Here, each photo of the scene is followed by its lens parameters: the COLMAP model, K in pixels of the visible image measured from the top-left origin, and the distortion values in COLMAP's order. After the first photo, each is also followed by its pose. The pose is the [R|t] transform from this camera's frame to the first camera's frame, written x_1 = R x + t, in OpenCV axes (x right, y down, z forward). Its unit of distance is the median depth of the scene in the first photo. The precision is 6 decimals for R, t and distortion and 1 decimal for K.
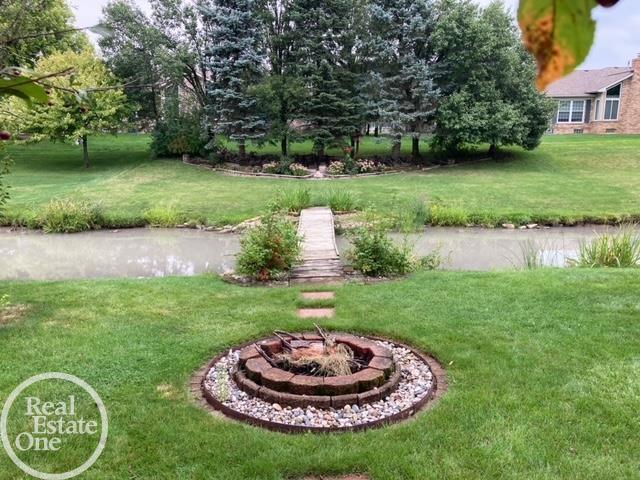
lens RADIAL K [[524.1, 0, 319.0], [0, 524.1, 240.2], [0, 0, 1]] dist [0.006090, -0.013091]
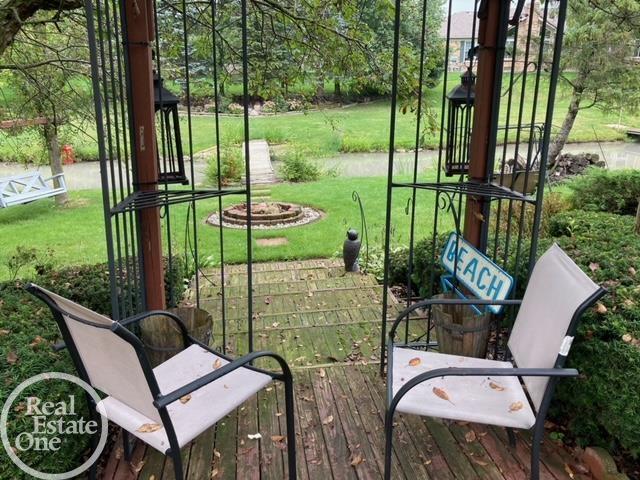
lens RADIAL K [[524.1, 0, 322.6], [0, 524.1, 241.4], [0, 0, 1]] dist [0.006090, -0.013091]
pose [[0.991461, -0.047044, 0.121619, -0.008368], [0.032161, 0.992062, 0.121566, 0.032616], [-0.126373, -0.116617, 0.985104, -0.311125]]
